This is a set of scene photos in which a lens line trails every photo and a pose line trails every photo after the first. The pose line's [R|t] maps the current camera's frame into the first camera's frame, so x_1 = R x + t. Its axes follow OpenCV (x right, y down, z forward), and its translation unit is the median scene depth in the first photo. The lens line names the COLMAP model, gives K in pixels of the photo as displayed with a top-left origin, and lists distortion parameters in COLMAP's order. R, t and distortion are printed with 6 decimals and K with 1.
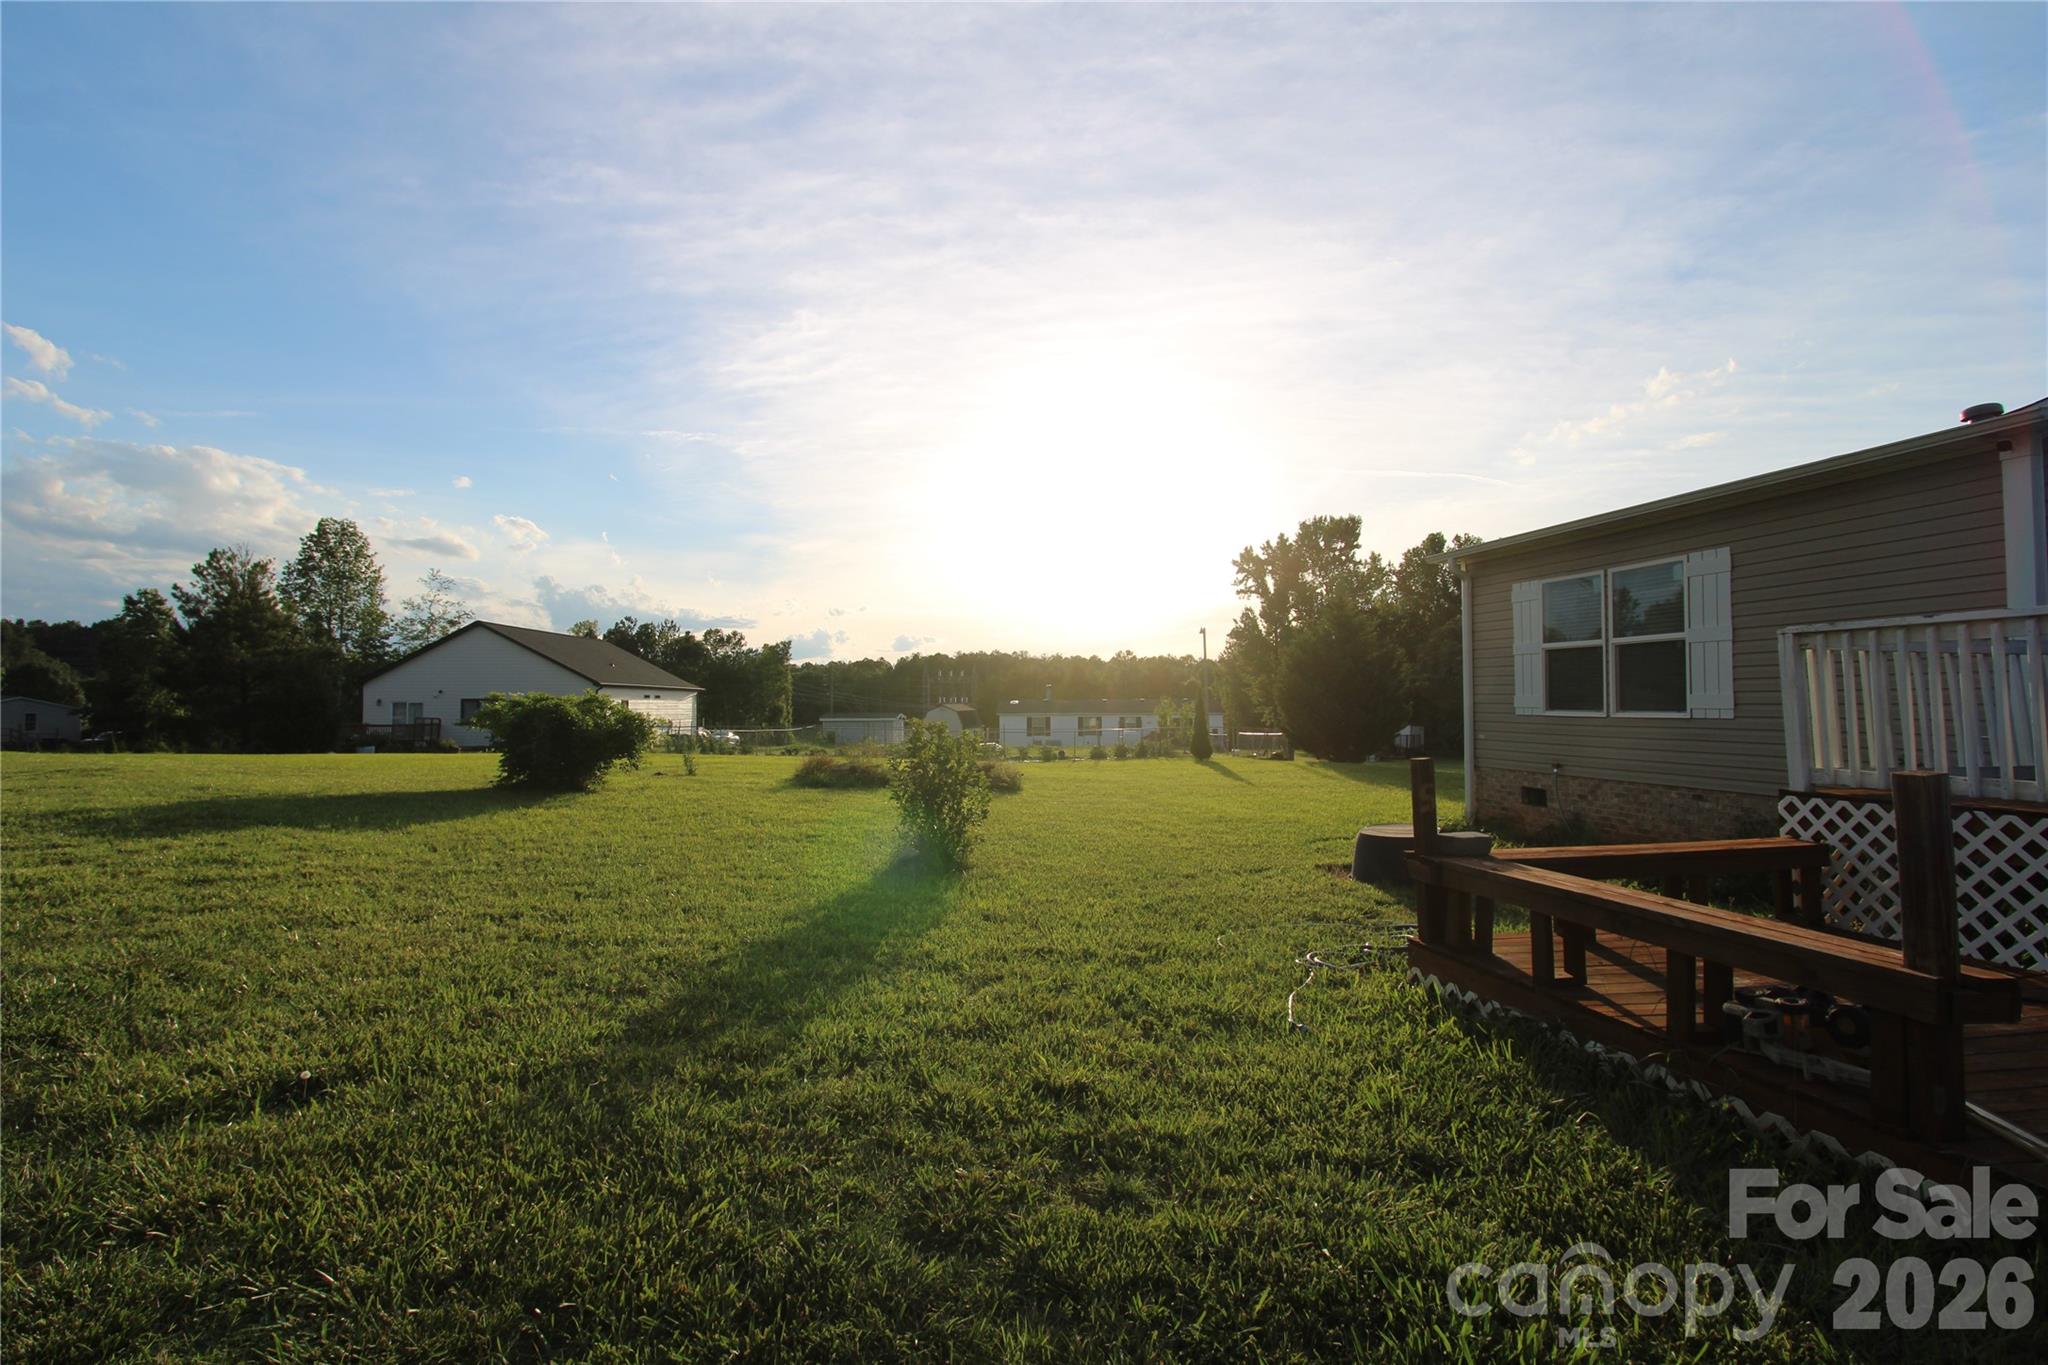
lens RADIAL K [[955.5, 0, 1016.6], [0, 955.5, 675.0], [0, 0, 1]] dist [-0.013832, 0.003384]
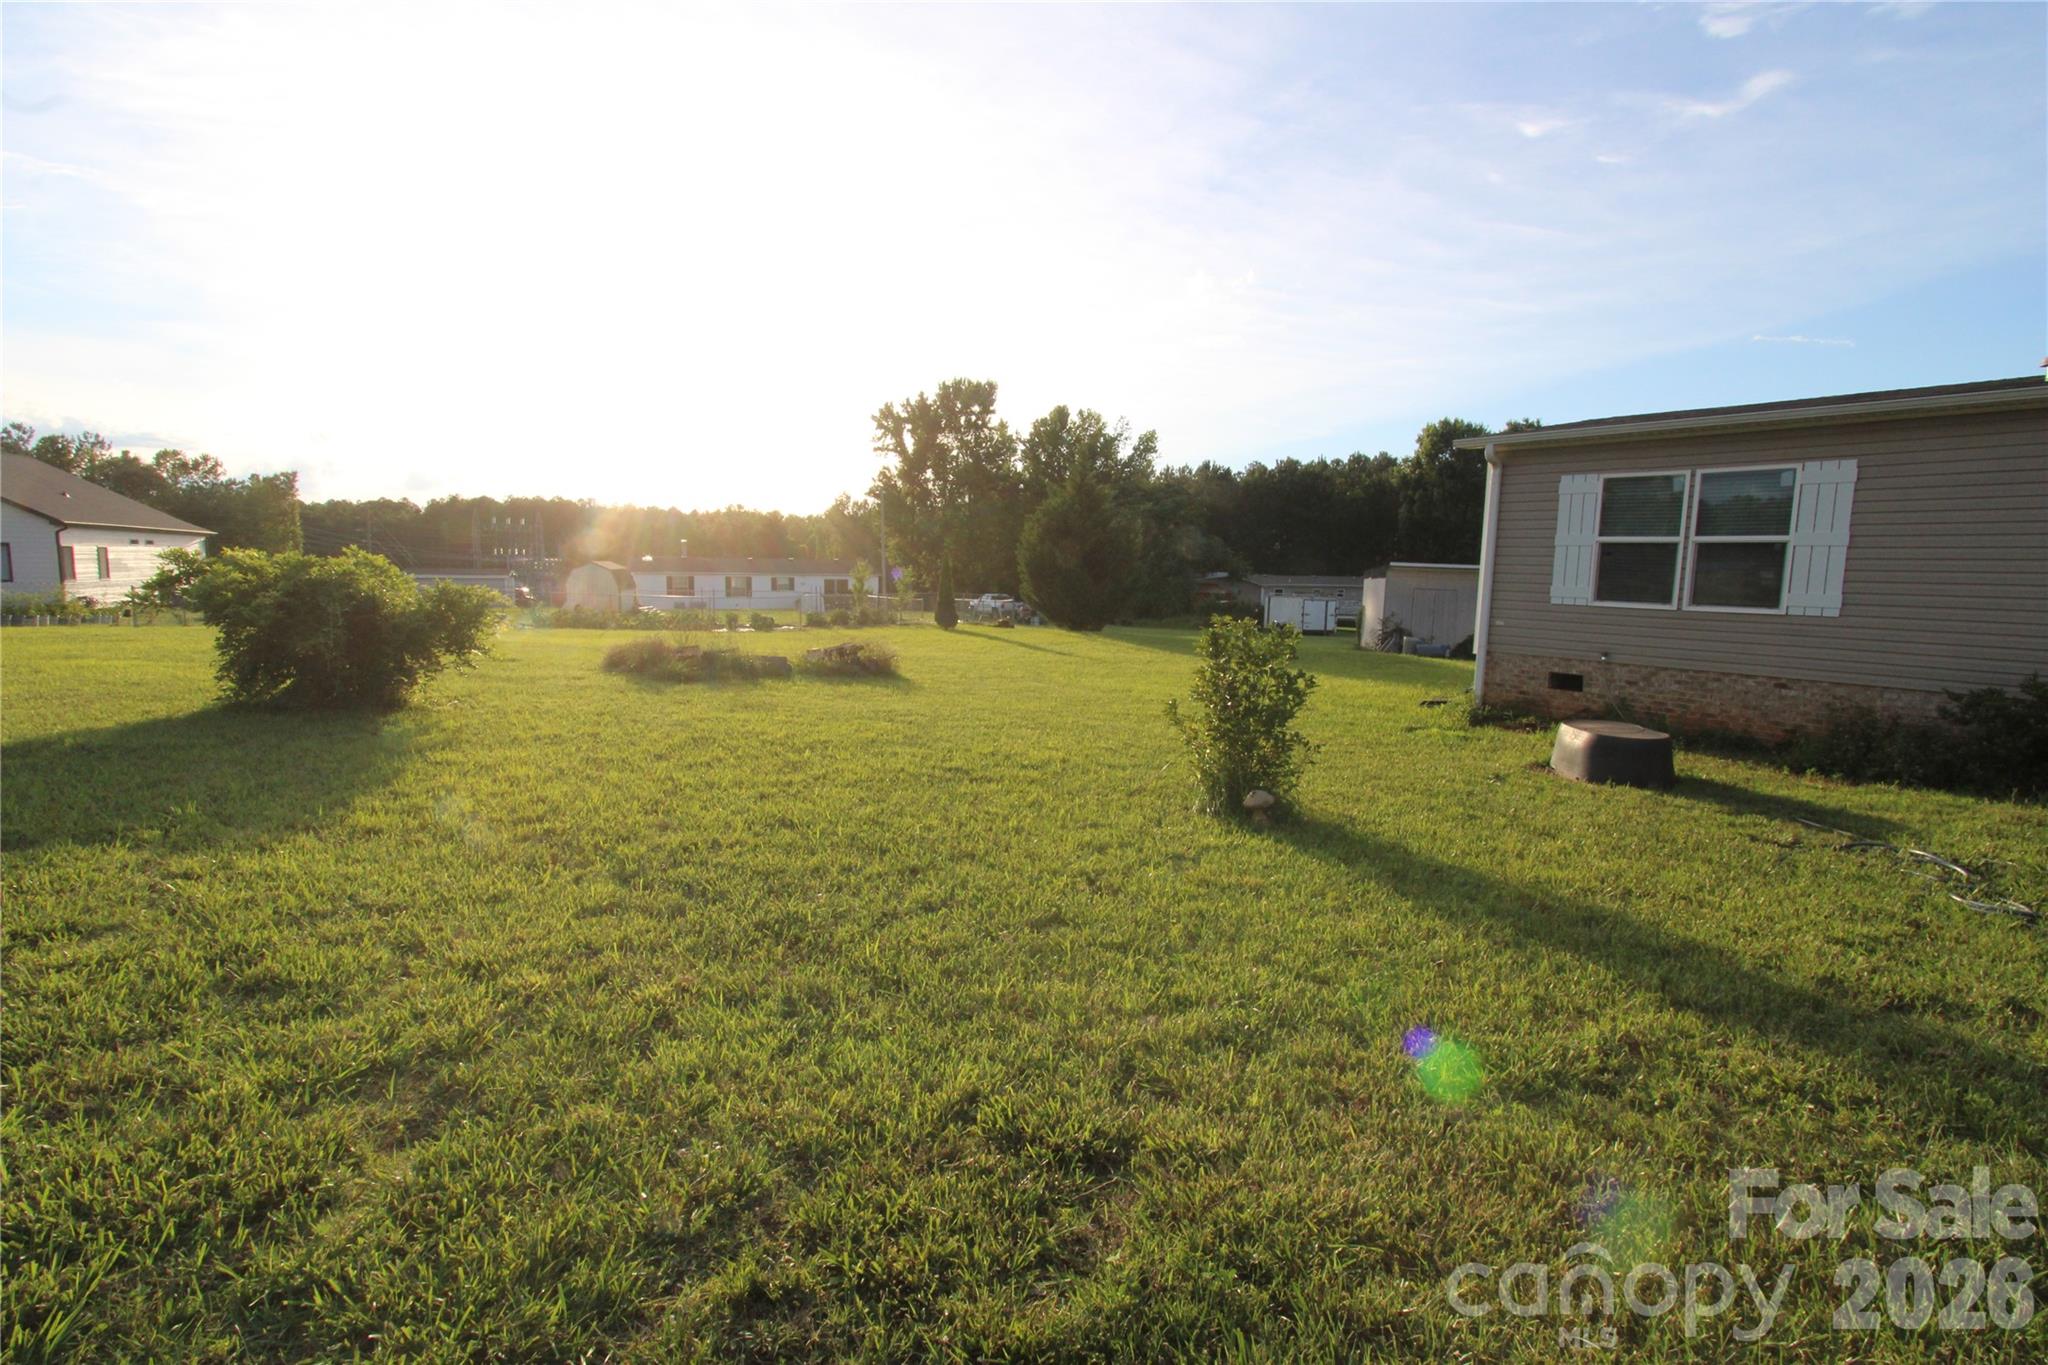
lens RADIAL K [[955.5, 0, 1011.1], [0, 955.5, 683.3], [0, 0, 1]] dist [-0.013832, 0.003384]
pose [[0.904403, -0.030958, 0.425556, -0.080268], [-0.035752, 0.988359, 0.147882, -0.000917], [-0.425180, -0.148959, 0.892767, 0.053982]]
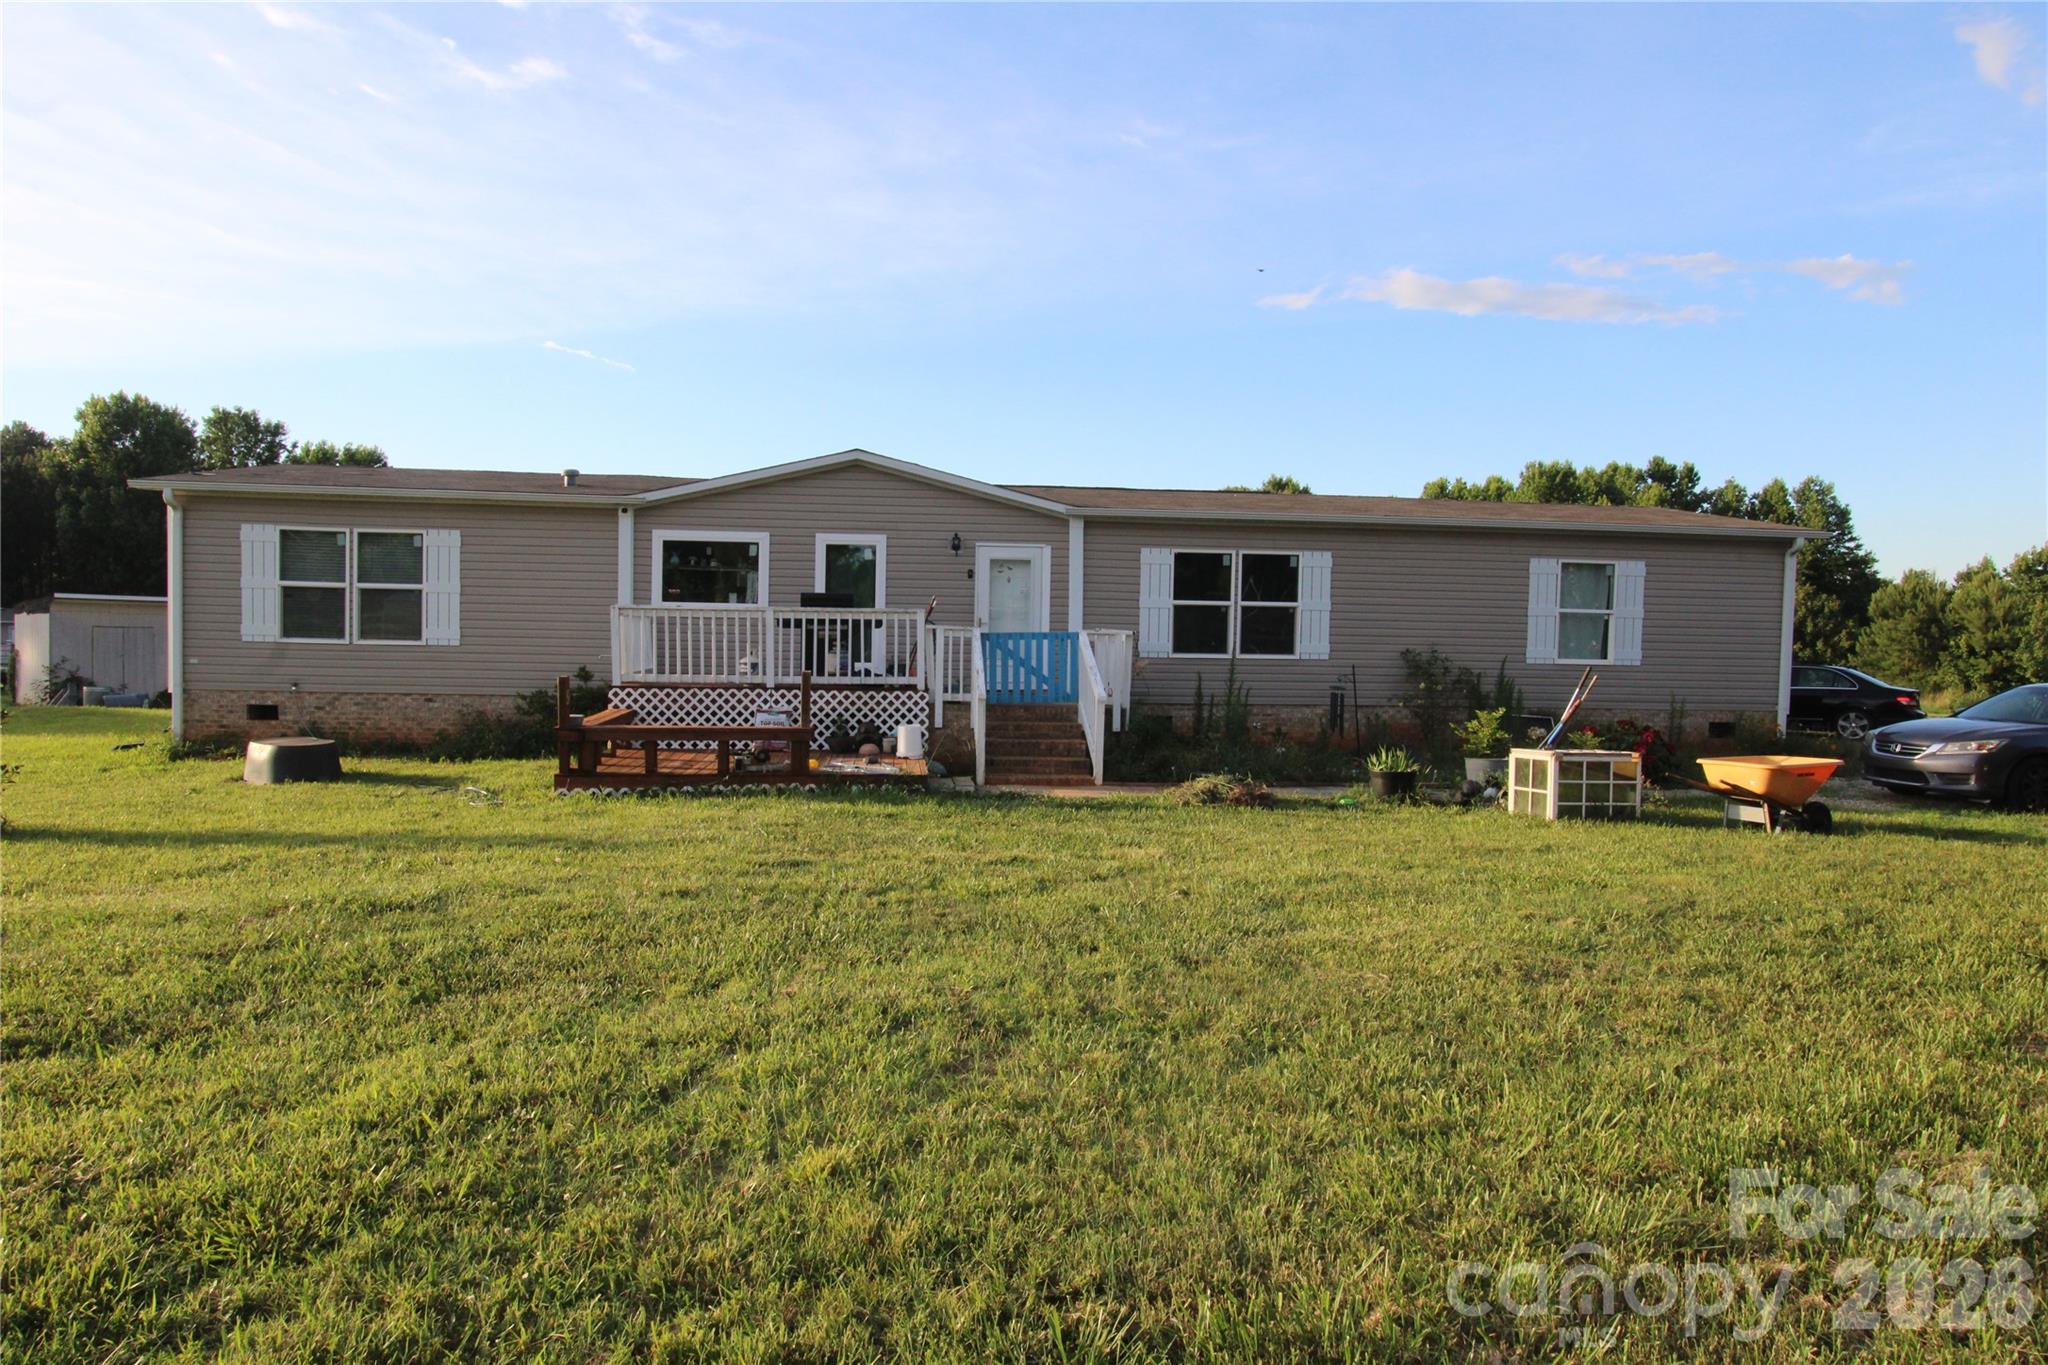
lens RADIAL K [[1265.4, 0, 1023.4], [0, 1265.4, 672.9], [0, 0, 1]] dist [-0.005360, -0.000138]
pose [[0.094746, -0.033648, 0.994933, -0.153126], [-0.052800, 0.997852, 0.038774, -0.004778], [-0.994100, -0.056206, 0.092765, -0.009970]]
